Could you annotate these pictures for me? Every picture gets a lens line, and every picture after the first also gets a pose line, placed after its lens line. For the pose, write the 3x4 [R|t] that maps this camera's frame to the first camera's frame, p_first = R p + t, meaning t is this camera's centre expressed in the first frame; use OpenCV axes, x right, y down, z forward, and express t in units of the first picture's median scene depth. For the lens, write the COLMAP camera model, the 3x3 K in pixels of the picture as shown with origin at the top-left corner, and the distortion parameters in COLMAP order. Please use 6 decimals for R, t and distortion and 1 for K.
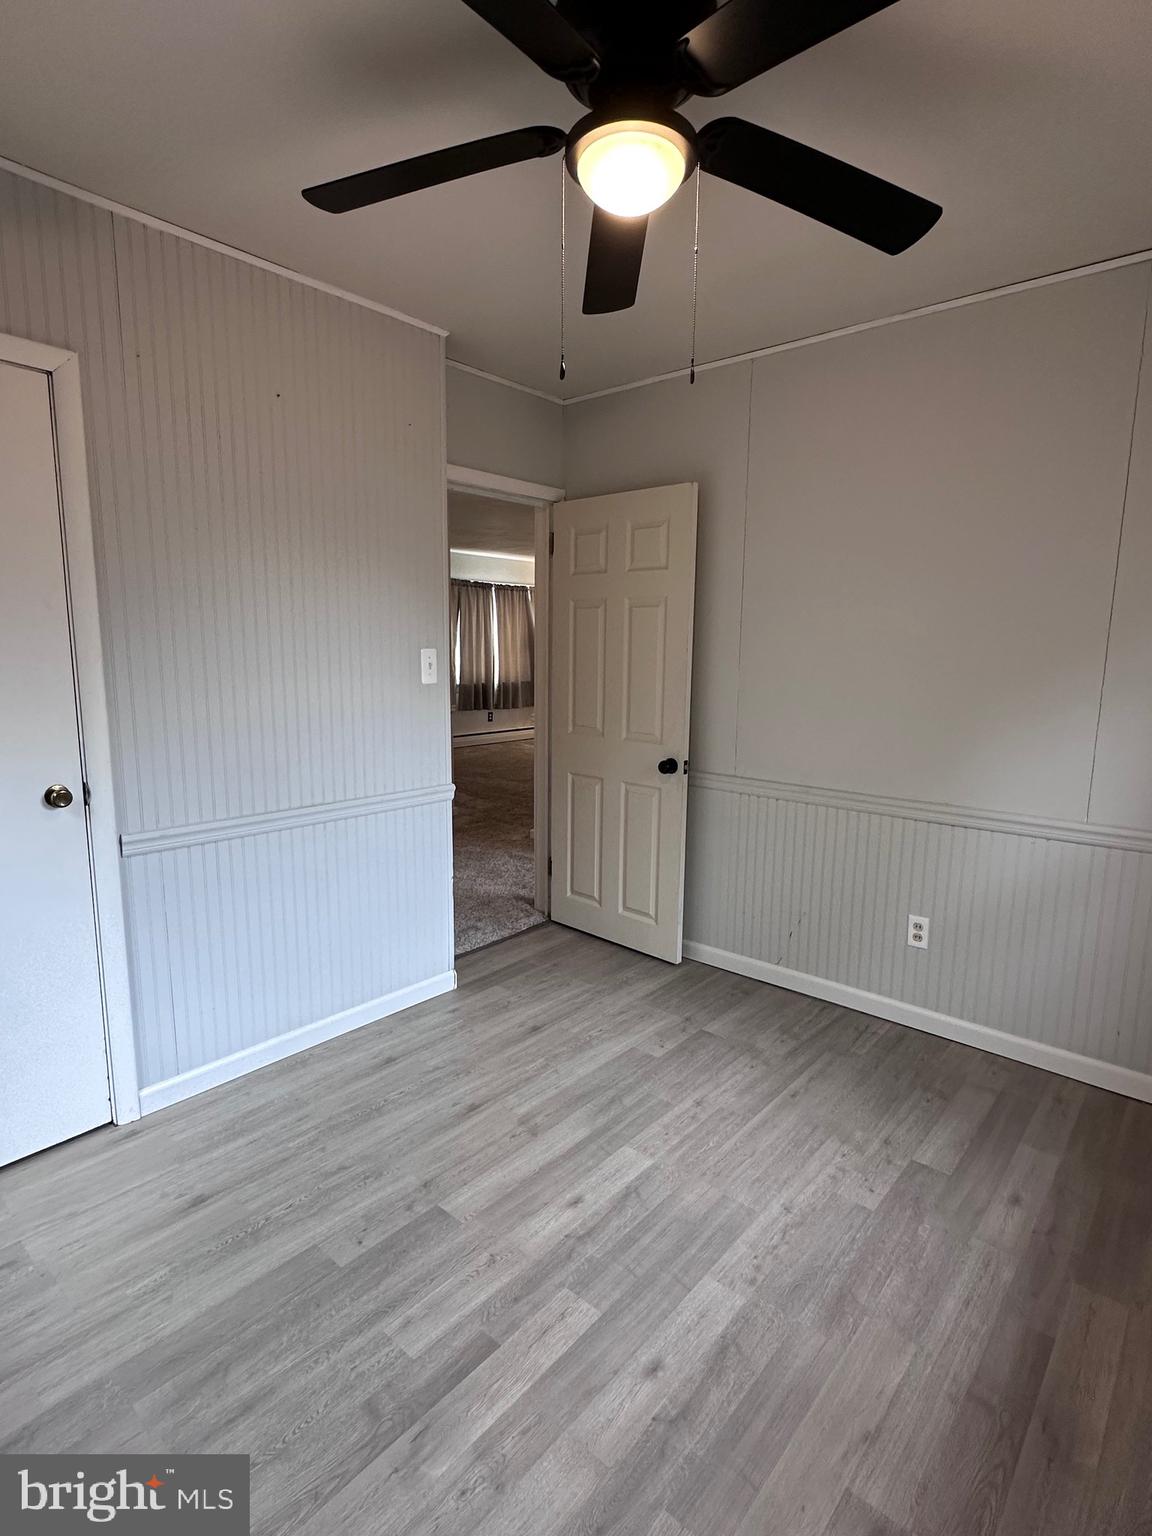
lens RADIAL K [[790.1, 0, 564.3], [0, 790.1, 772.3], [0, 0, 1]] dist [-0.005560, 0.001179]
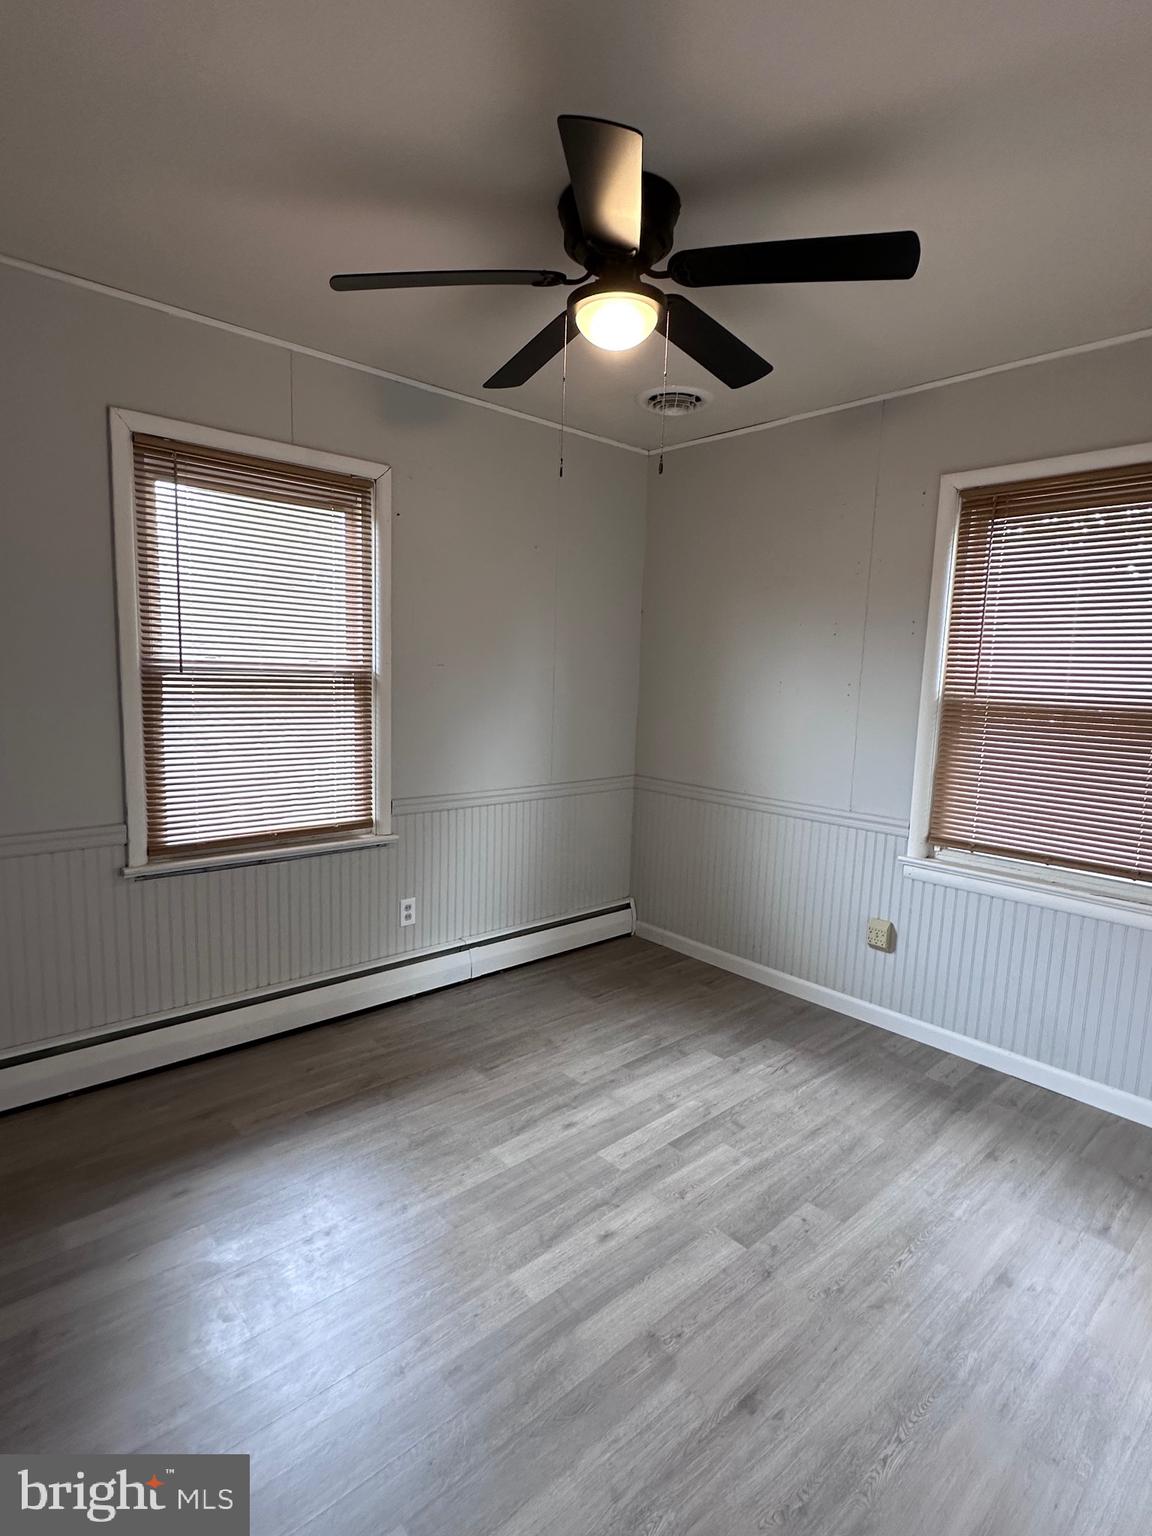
lens RADIAL K [[790.1, 0, 563.1], [0, 790.1, 768.8], [0, 0, 1]] dist [-0.005560, 0.001179]
pose [[-0.992057, -0.056600, 0.112338, -0.010431], [-0.022916, 0.959428, 0.281022, -0.314480], [-0.123686, 0.276215, -0.953104, 1.891526]]
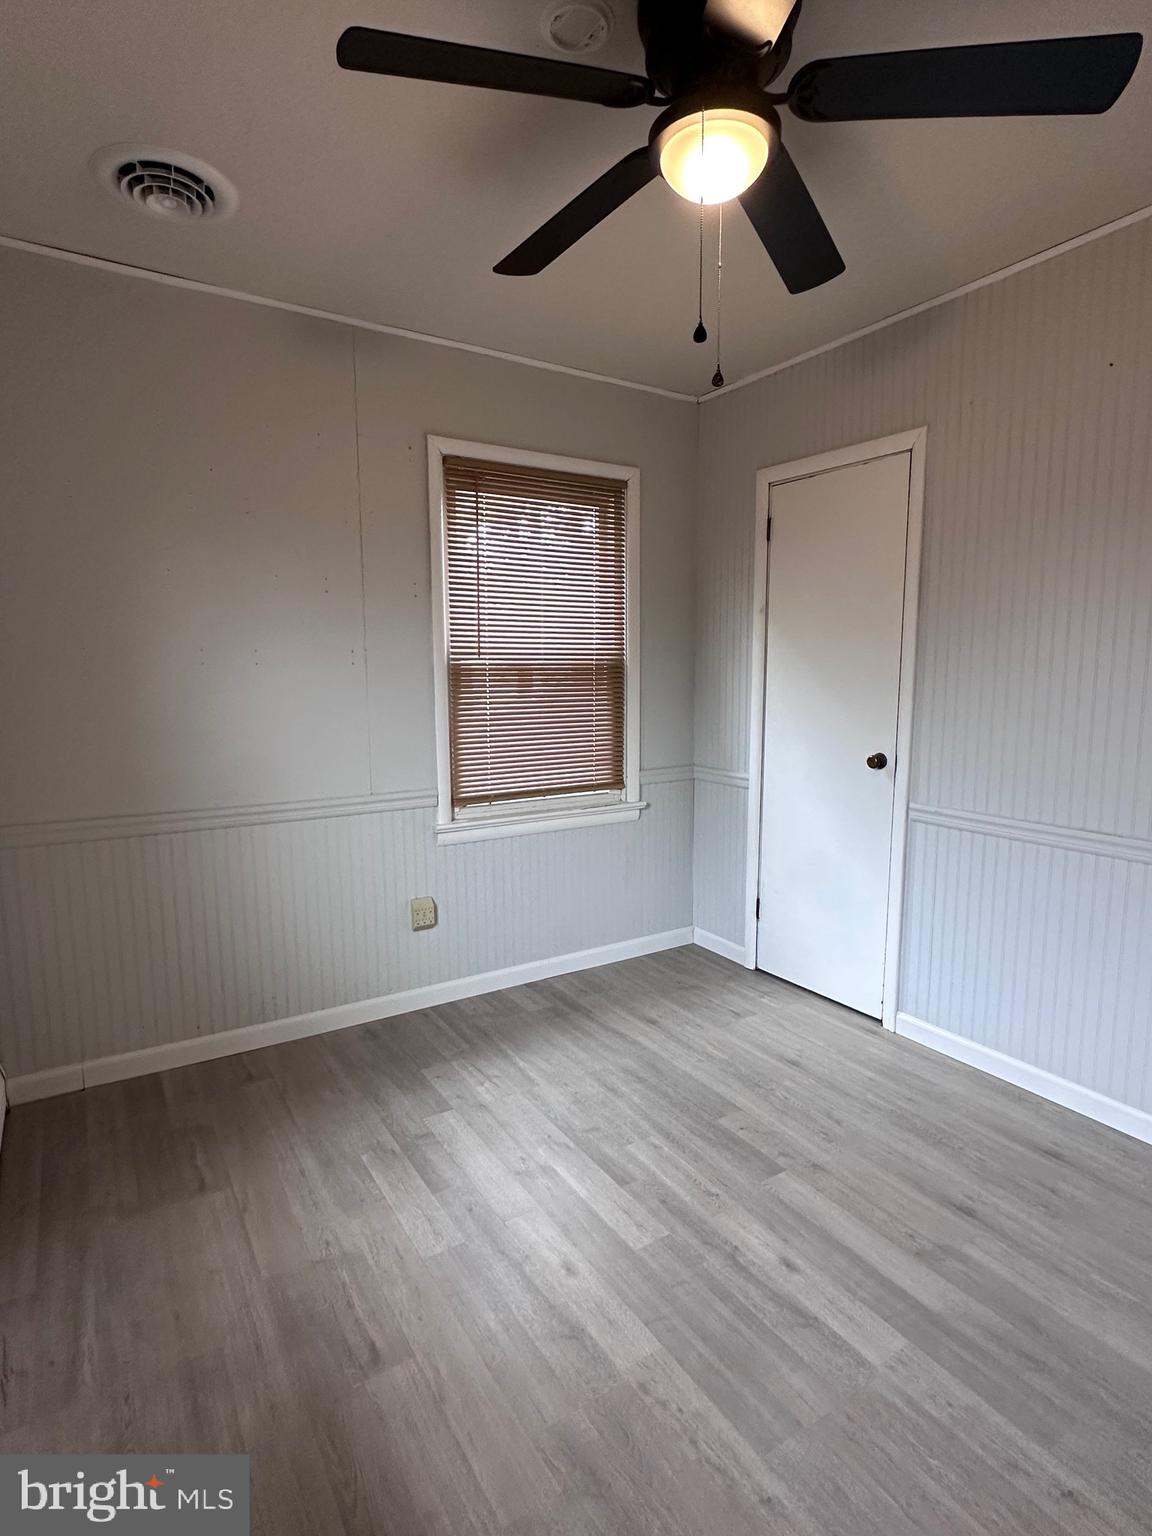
lens RADIAL K [[790.1, 0, 577.9], [0, 790.1, 769.5], [0, 0, 1]] dist [-0.005560, 0.001179]
pose [[-0.278546, 0.111712, -0.953904, 0.905305], [-0.152112, 0.975545, 0.158664, -0.103926], [0.948301, 0.189295, -0.254741, 0.946849]]
